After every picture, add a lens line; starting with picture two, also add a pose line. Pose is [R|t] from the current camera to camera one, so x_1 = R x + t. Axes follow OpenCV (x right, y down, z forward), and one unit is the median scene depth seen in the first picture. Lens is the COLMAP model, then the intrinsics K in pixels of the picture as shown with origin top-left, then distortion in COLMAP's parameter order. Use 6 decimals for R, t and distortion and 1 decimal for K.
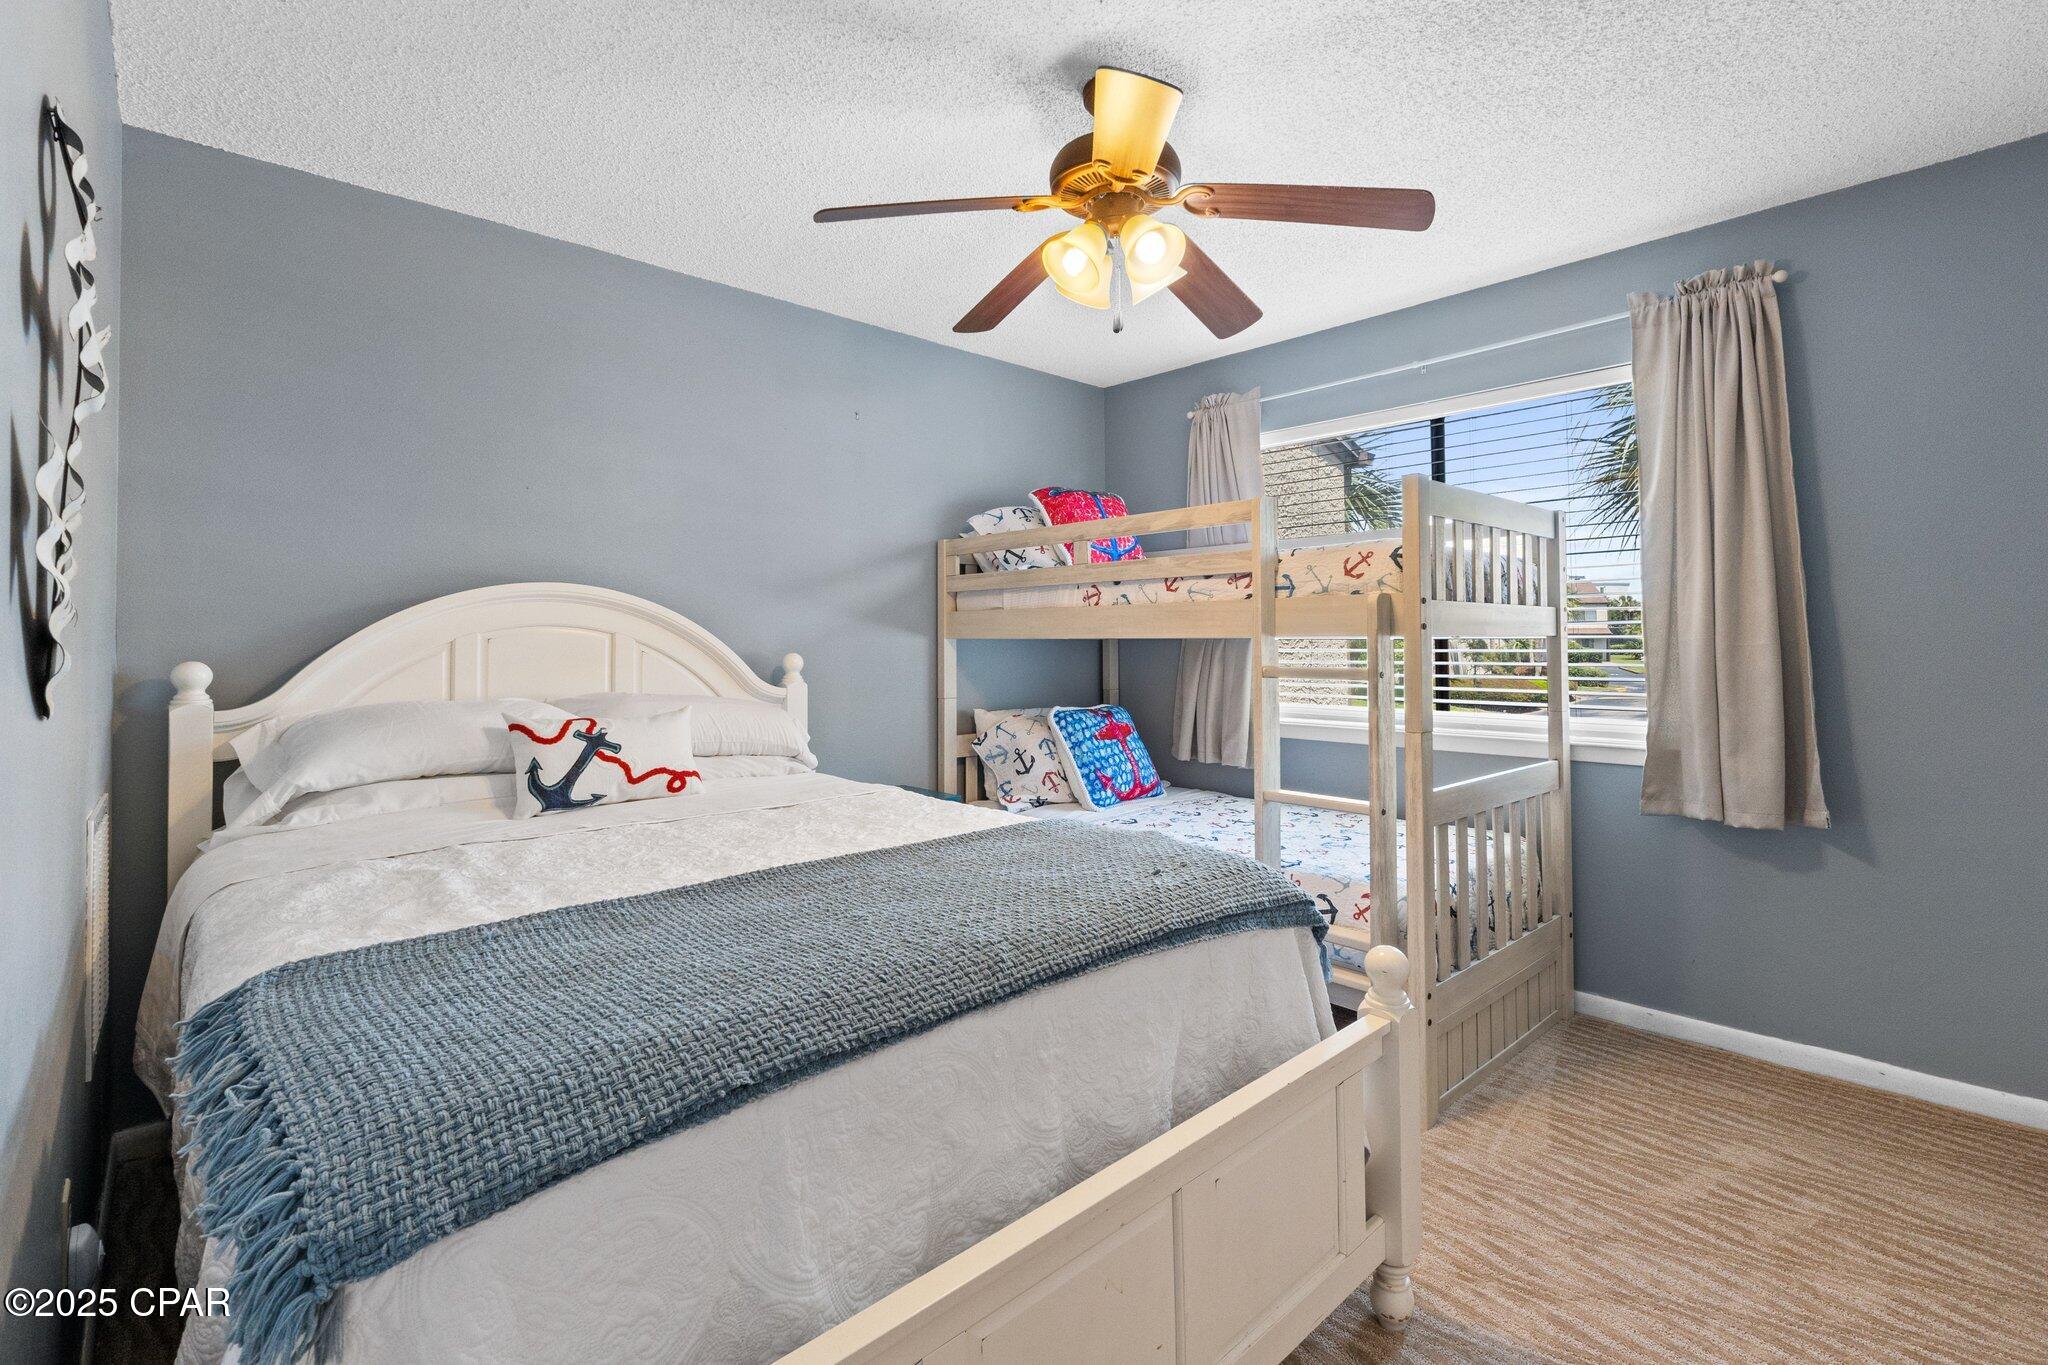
lens RADIAL K [[920.2, 0, 1024.3], [0, 920.2, 615.7], [0, 0, 1]] dist [-0.000830, -0.000011]
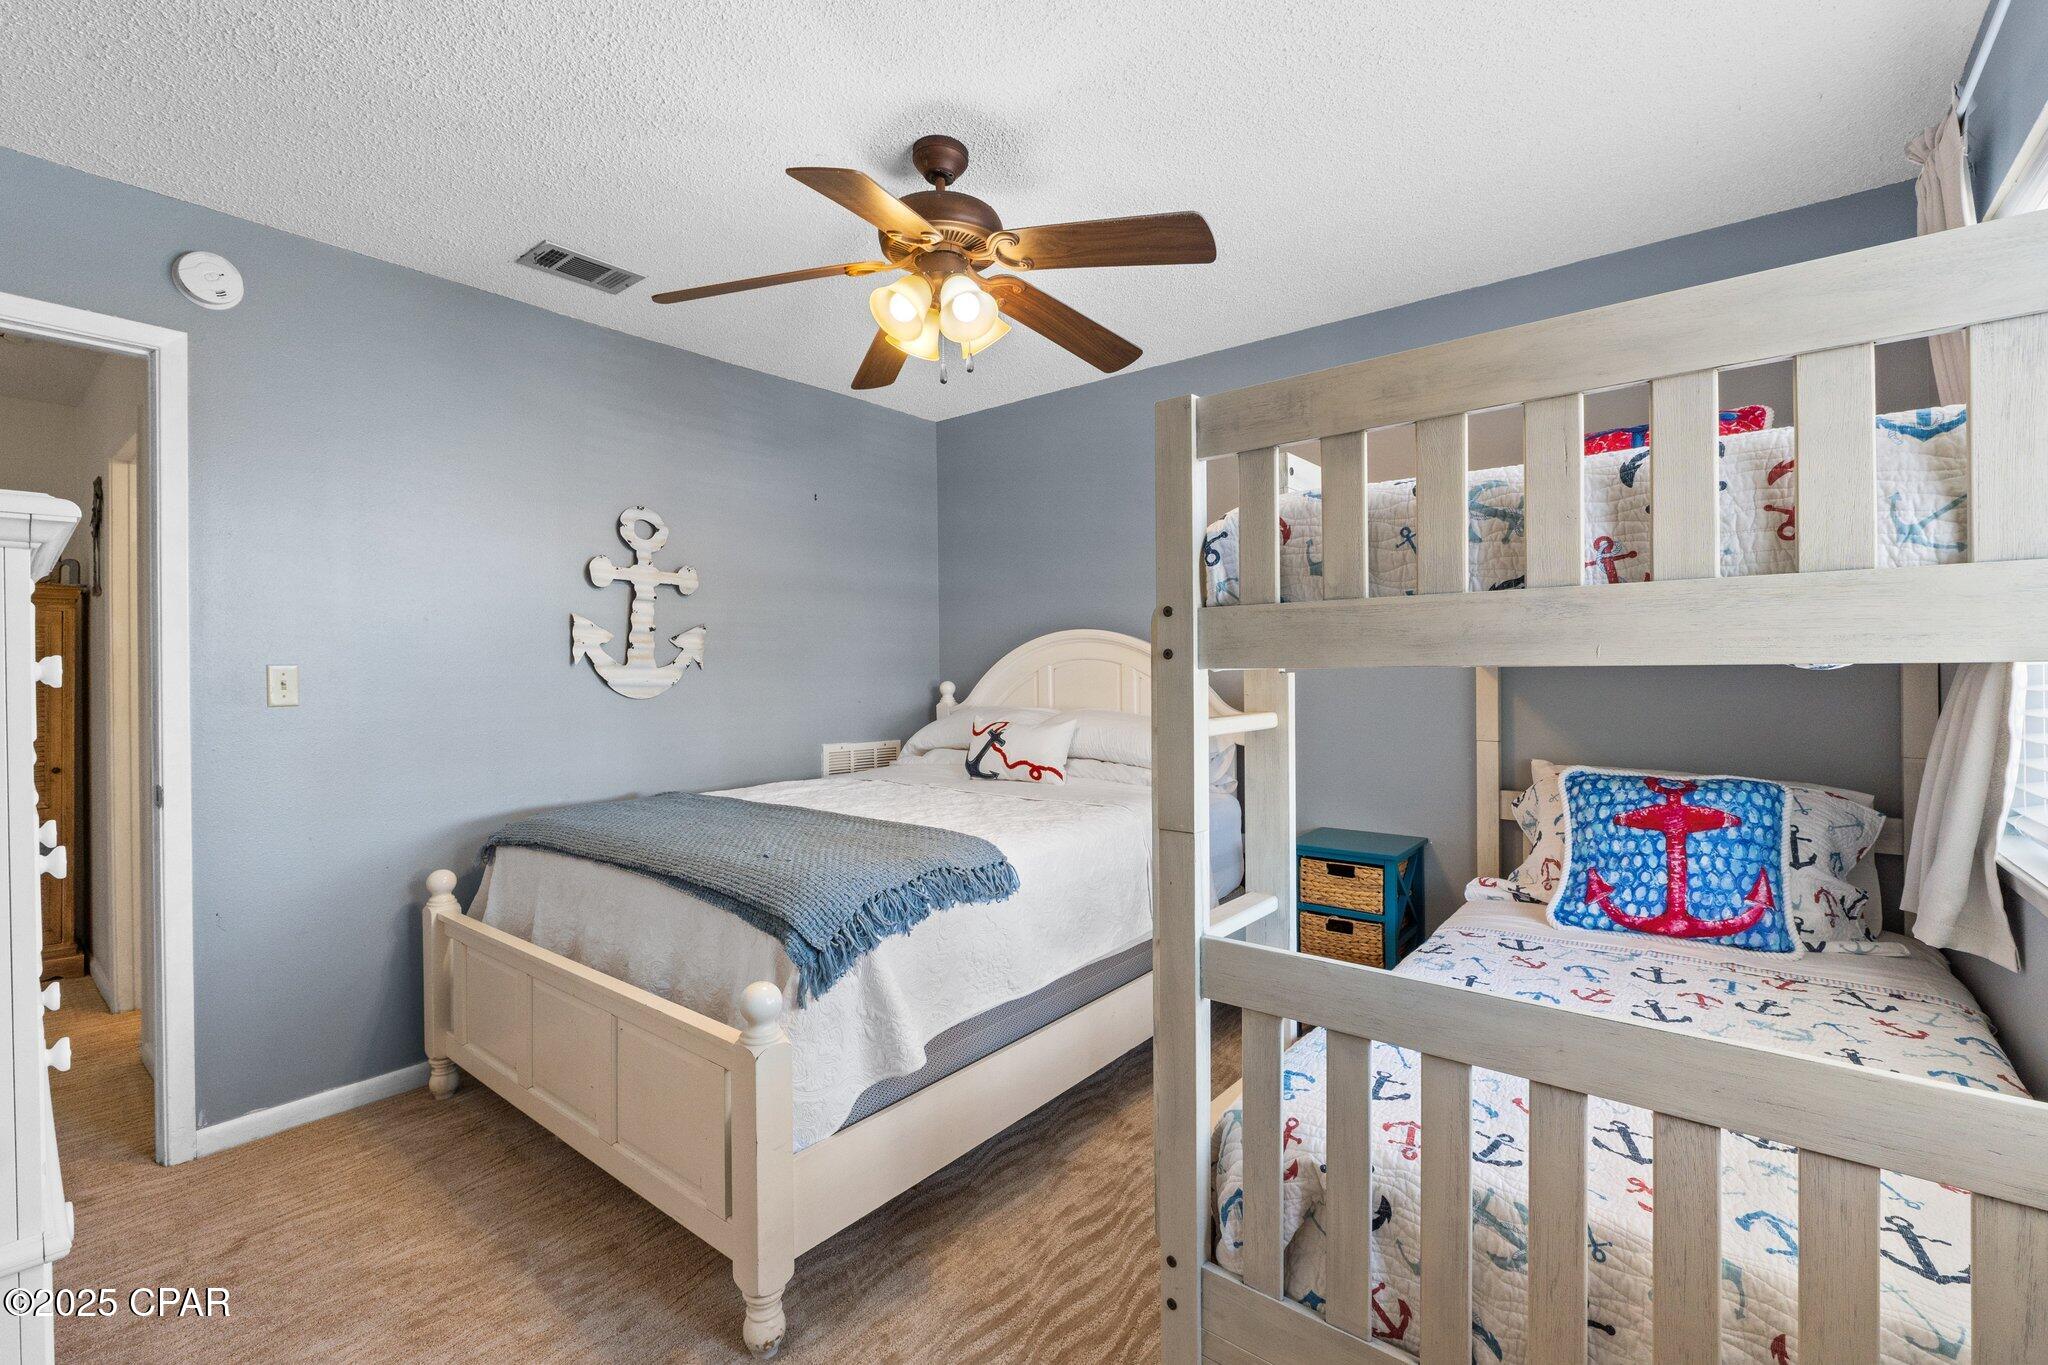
lens RADIAL K [[893.8, 0, 1018.7], [0, 893.8, 669.2], [0, 0, 1]] dist [-0.010301, -0.000384]
pose [[0.150160, 0.000539, -0.988662, 0.855058], [0.034626, 0.999383, 0.005804, 0.014836], [0.988055, -0.035105, 0.150048, 0.702029]]
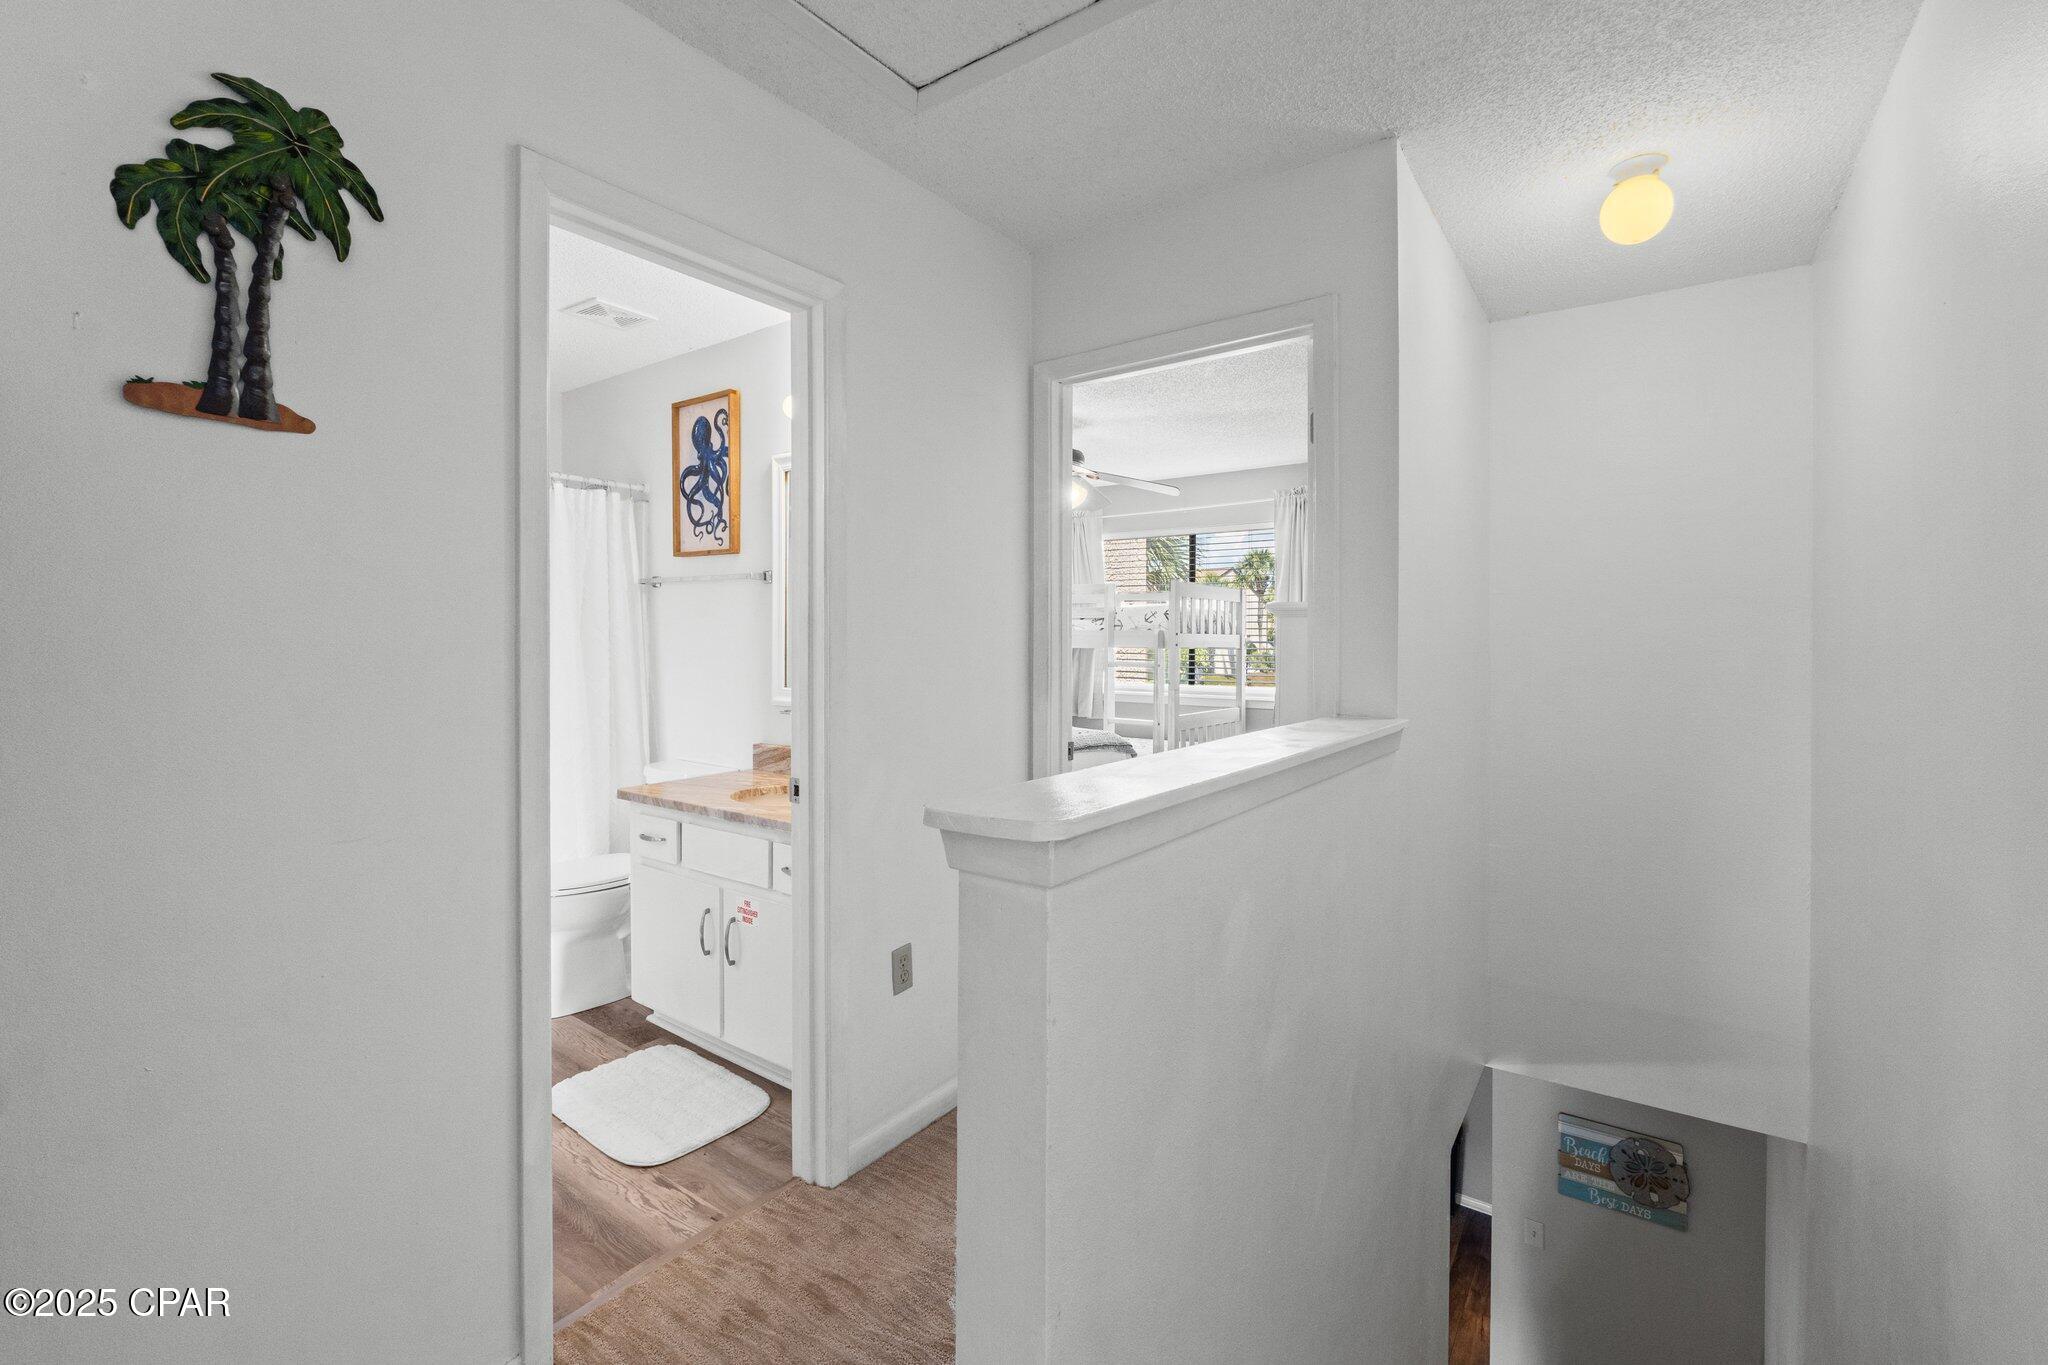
lens RADIAL K [[863.2, 0, 1022.4], [0, 863.2, 654.6], [0, 0, 1]] dist [-0.009569, -0.000056]
pose [[0.981040, 0.004909, 0.193744, -0.328273], [-0.013076, 0.999078, 0.040896, -0.041874], [-0.193365, -0.042654, 0.980199, -0.939894]]
